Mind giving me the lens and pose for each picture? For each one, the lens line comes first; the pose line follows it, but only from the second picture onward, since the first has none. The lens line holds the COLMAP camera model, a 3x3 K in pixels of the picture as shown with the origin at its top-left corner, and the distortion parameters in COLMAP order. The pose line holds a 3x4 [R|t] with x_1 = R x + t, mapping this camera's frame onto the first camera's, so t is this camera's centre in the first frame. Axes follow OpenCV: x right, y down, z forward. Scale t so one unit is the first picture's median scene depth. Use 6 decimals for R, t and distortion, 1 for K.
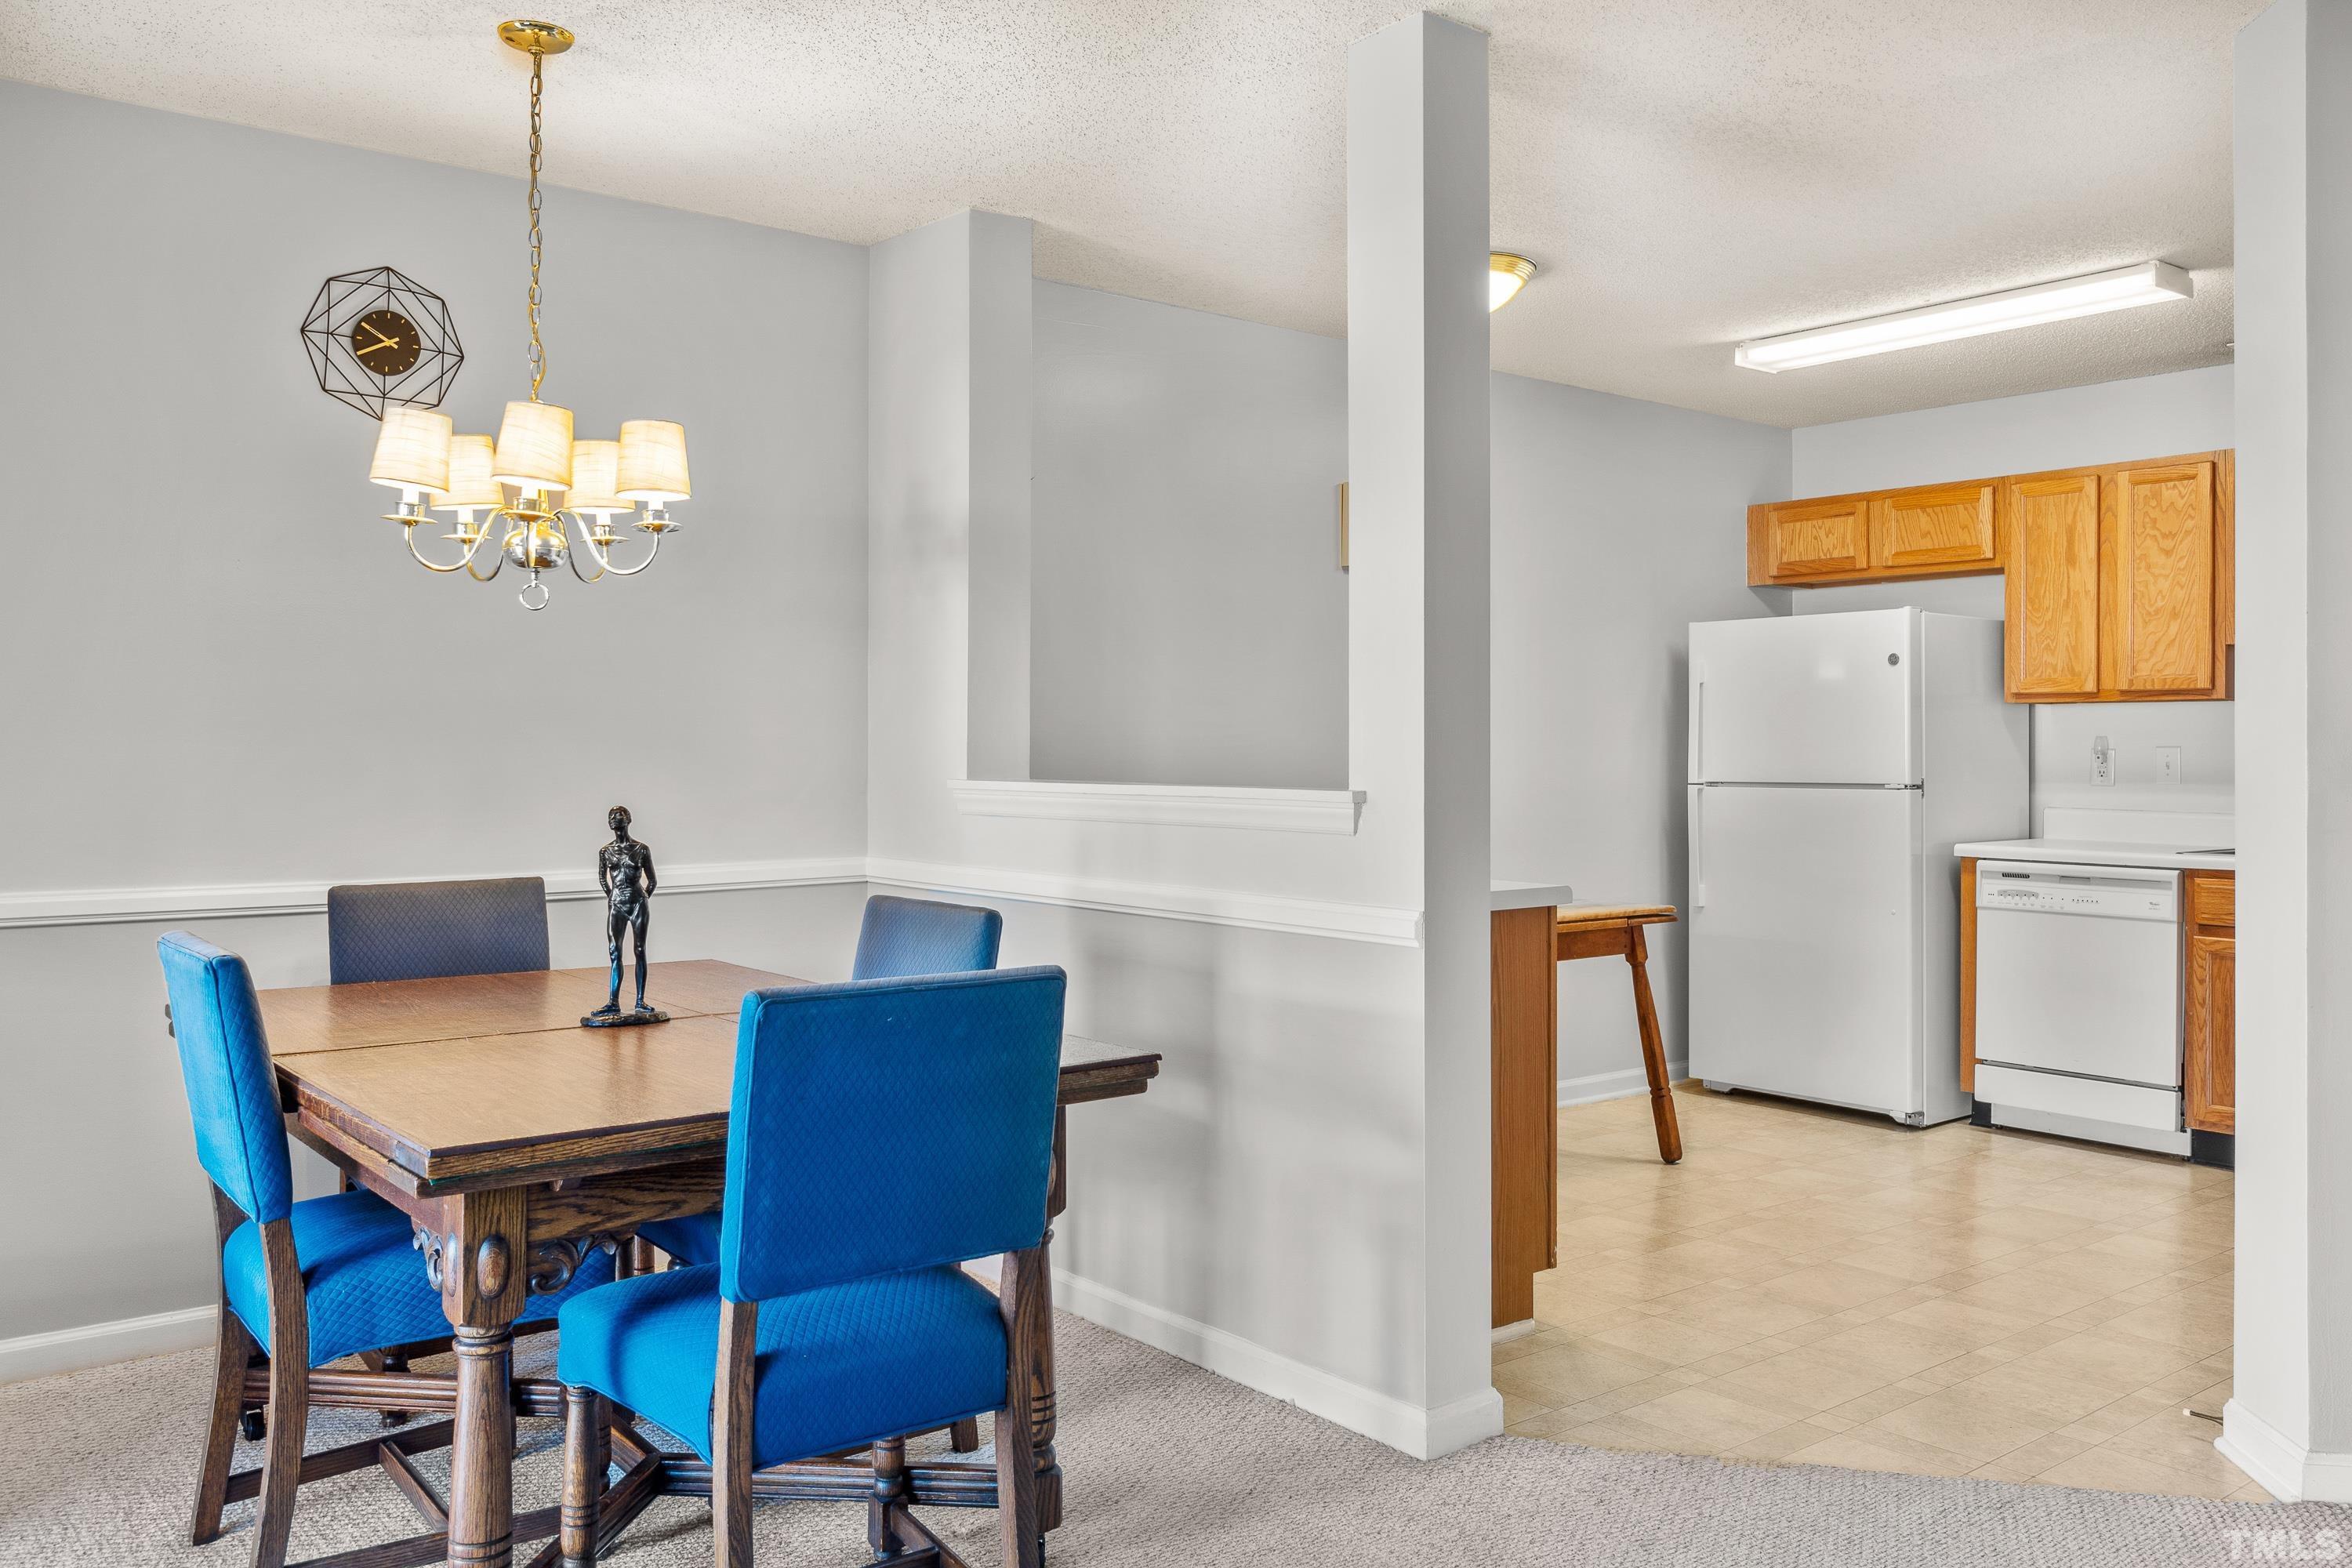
lens RADIAL K [[1810.8, 0, 1116.1], [0, 1810.8, 751.2], [0, 0, 1]] dist [0.004757, 0.001609]
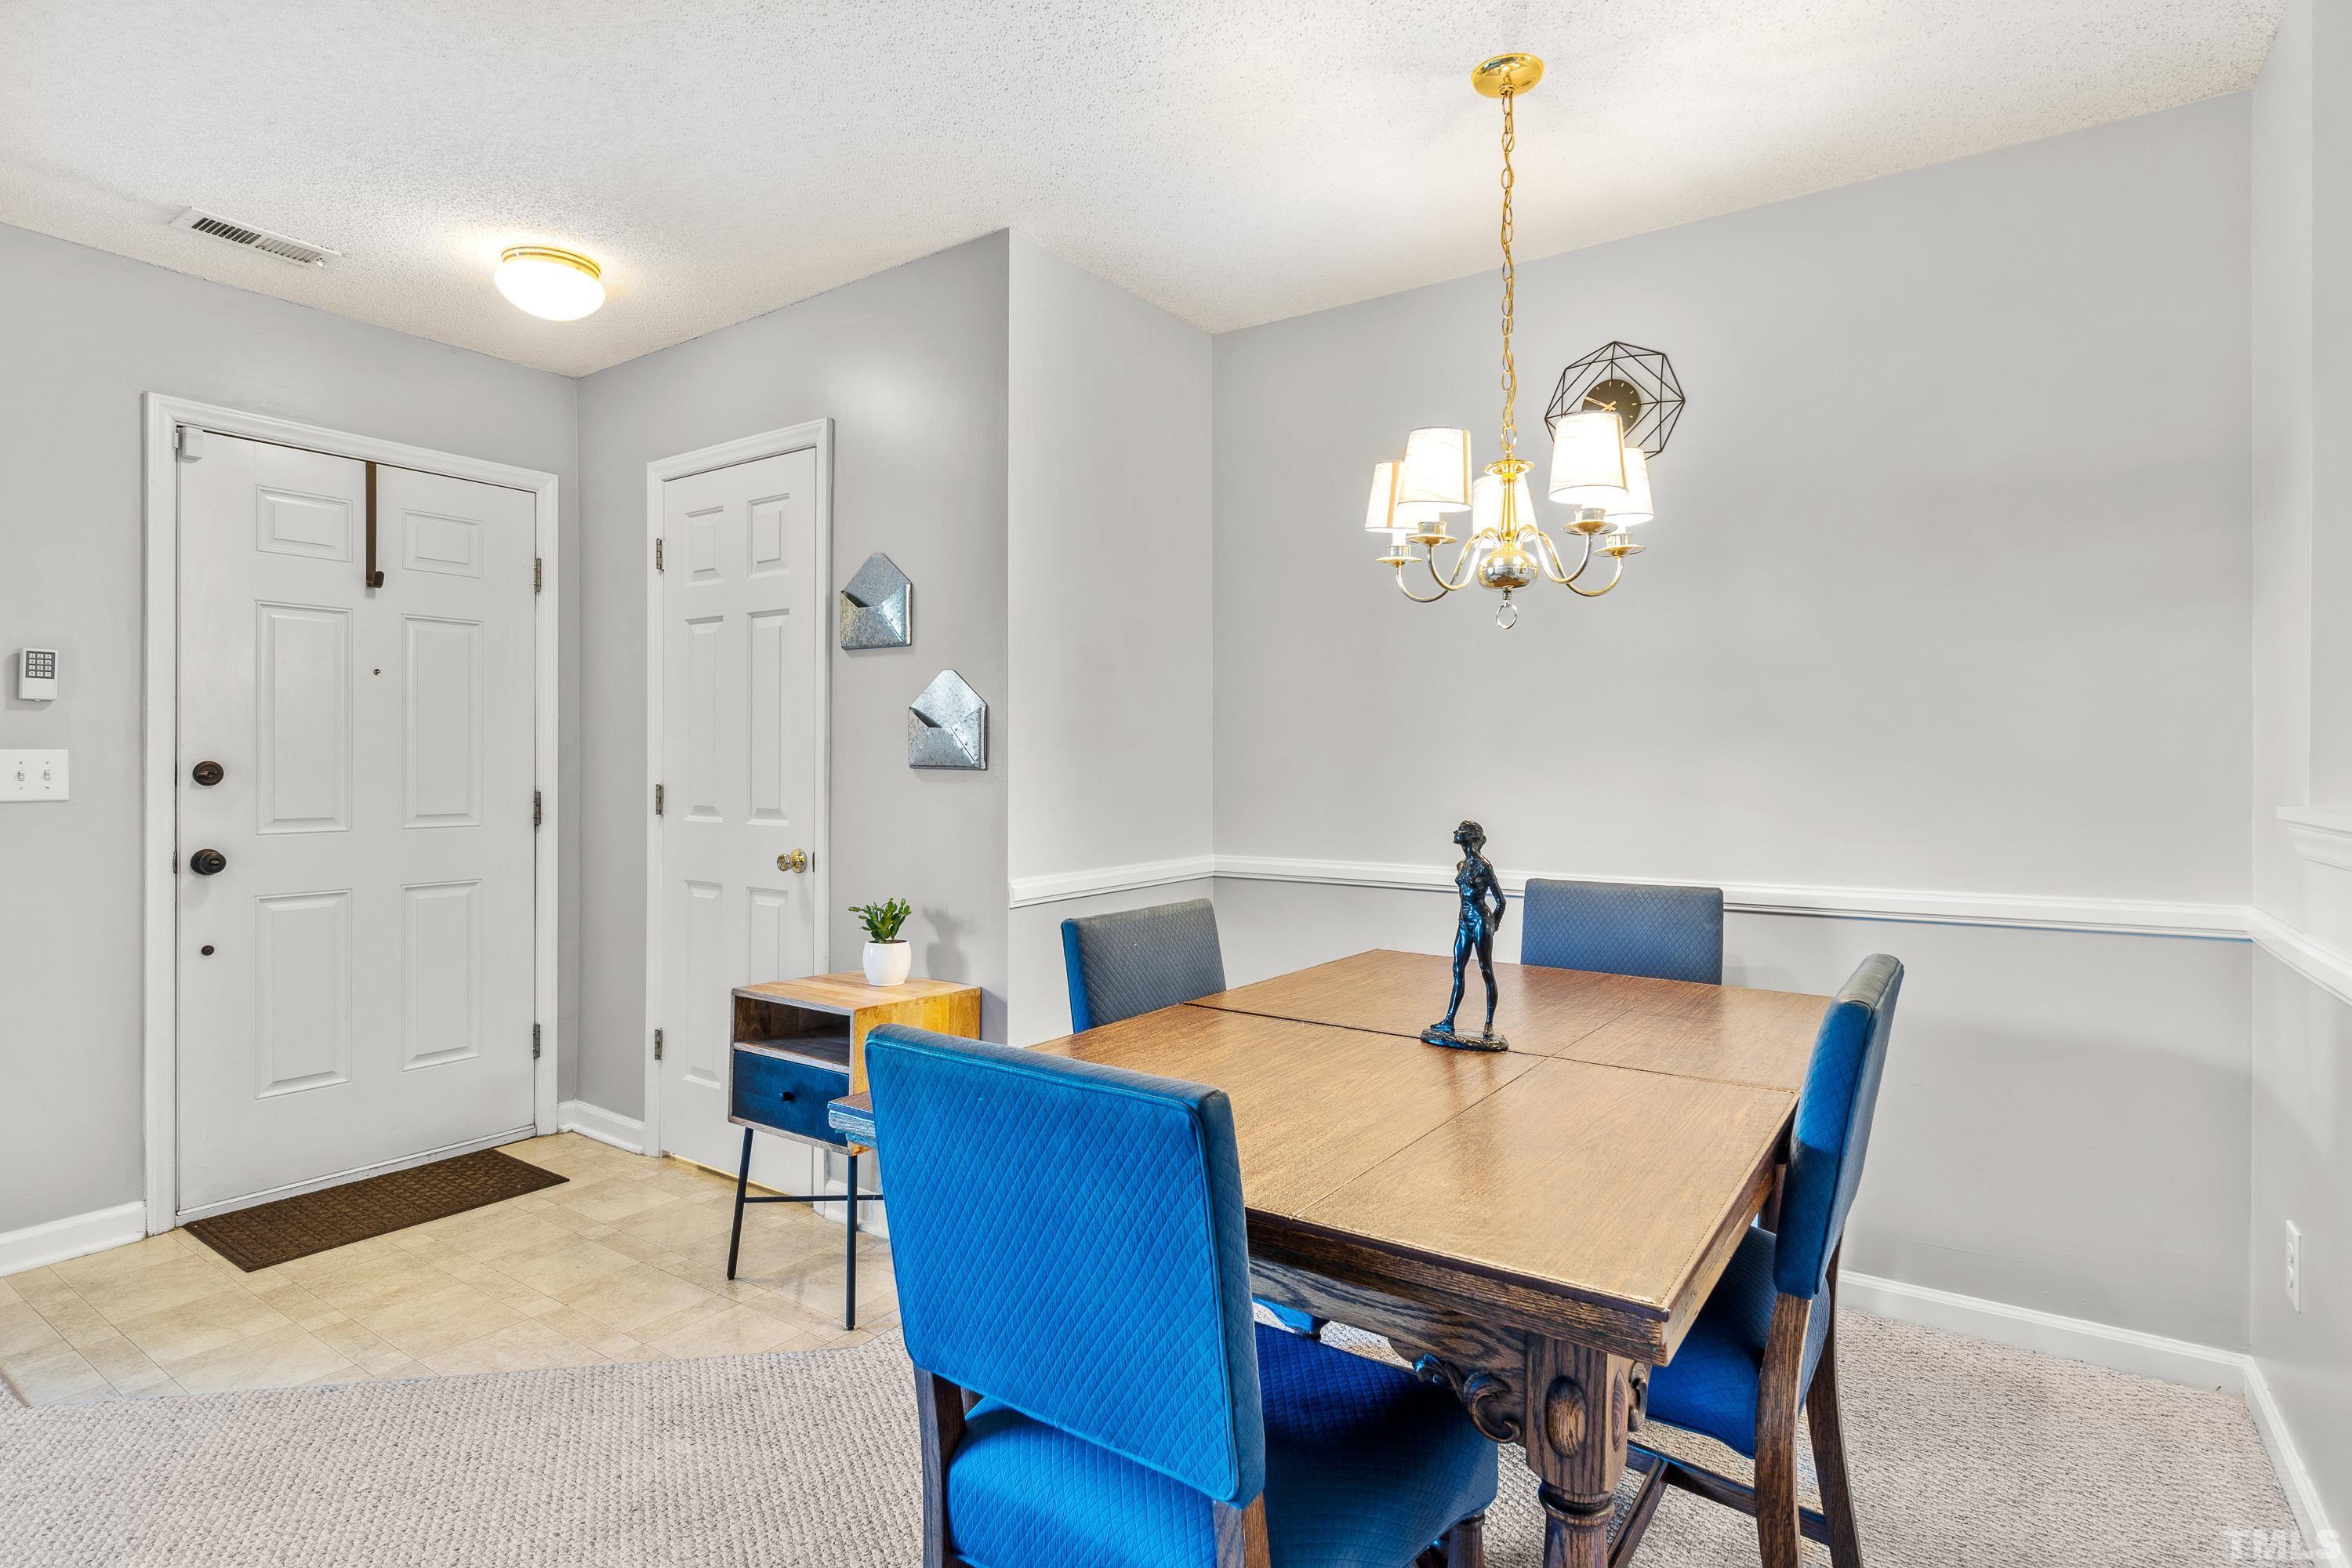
lens RADIAL K [[1127.8, 0, 1176.0], [0, 1127.8, 784.0], [0, 0, 1]] dist [-0.020978, 0.000676]
pose [[0.289356, 0.017230, -0.957067, 0.202194], [-0.002974, 0.999849, 0.017102, 0.000667], [0.957217, -0.002102, 0.289363, 0.538319]]
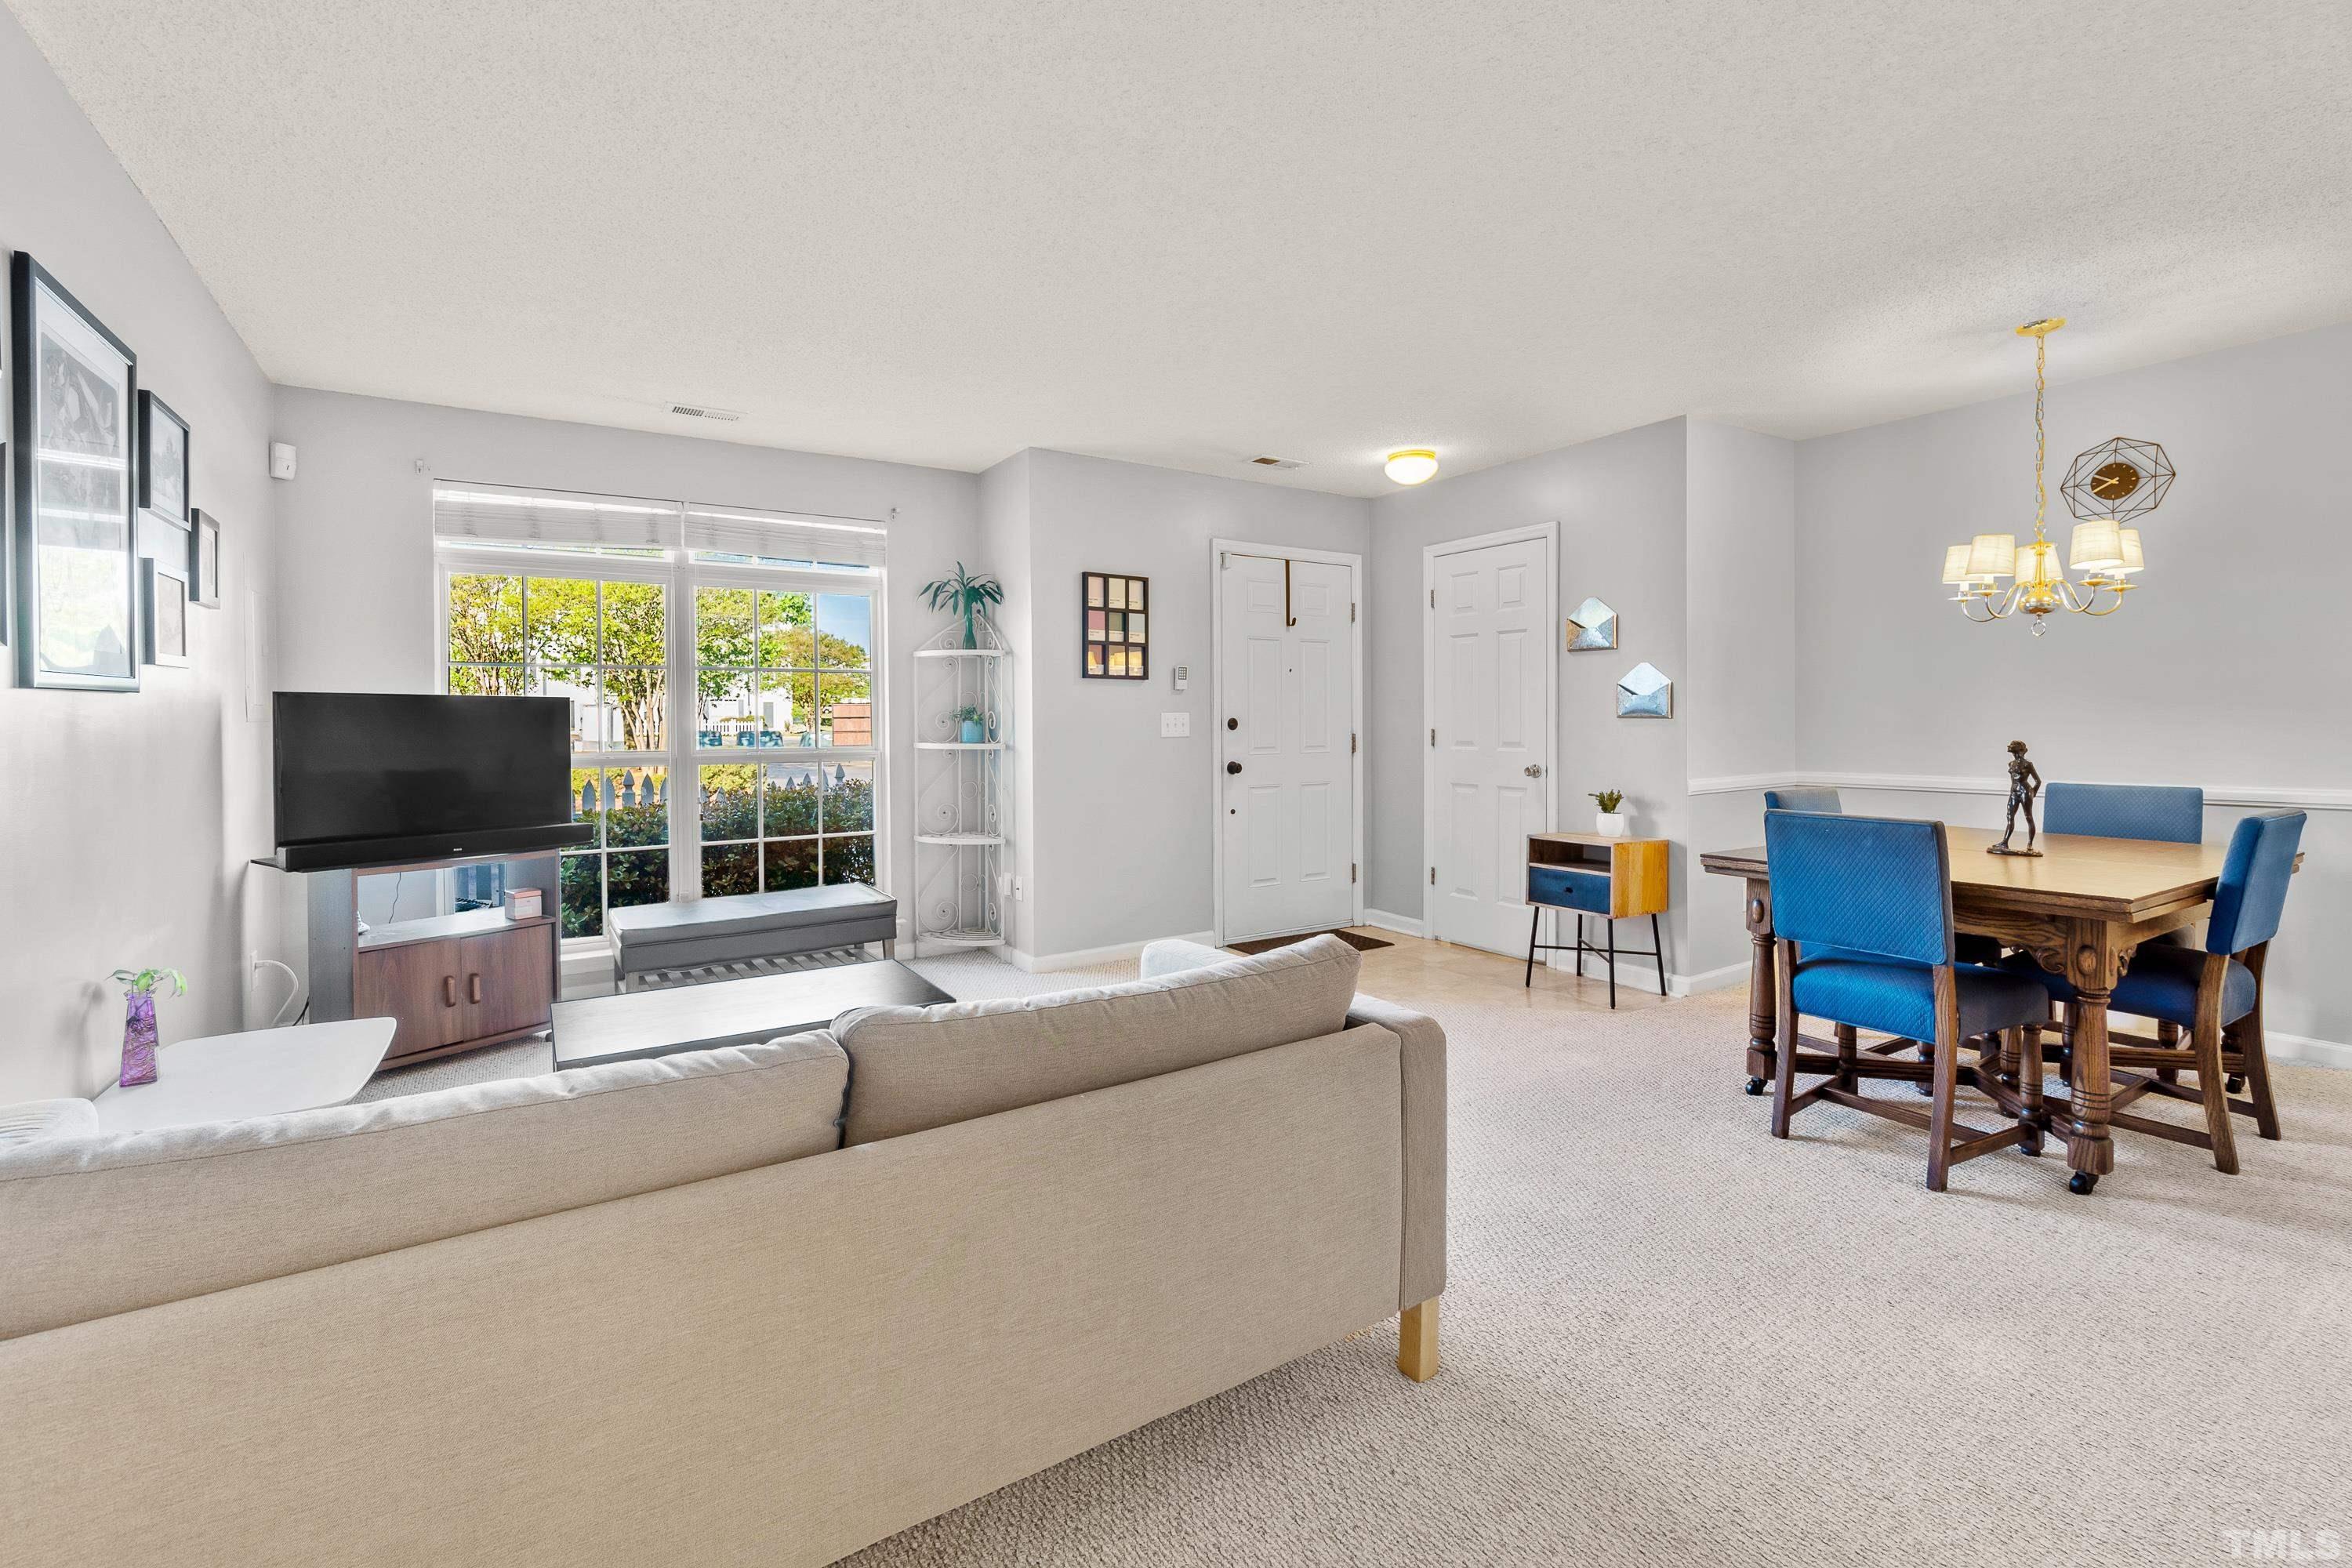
lens RADIAL K [[1028.4, 0, 1162.3], [0, 1028.4, 750.0], [0, 0, 1]] dist [-0.002613, 0.000200]
pose [[-0.087318, 0.026511, -0.995828, 0.694315], [0.005550, 0.999643, 0.026126, 0.006313], [0.996165, -0.003245, -0.087434, 0.160523]]
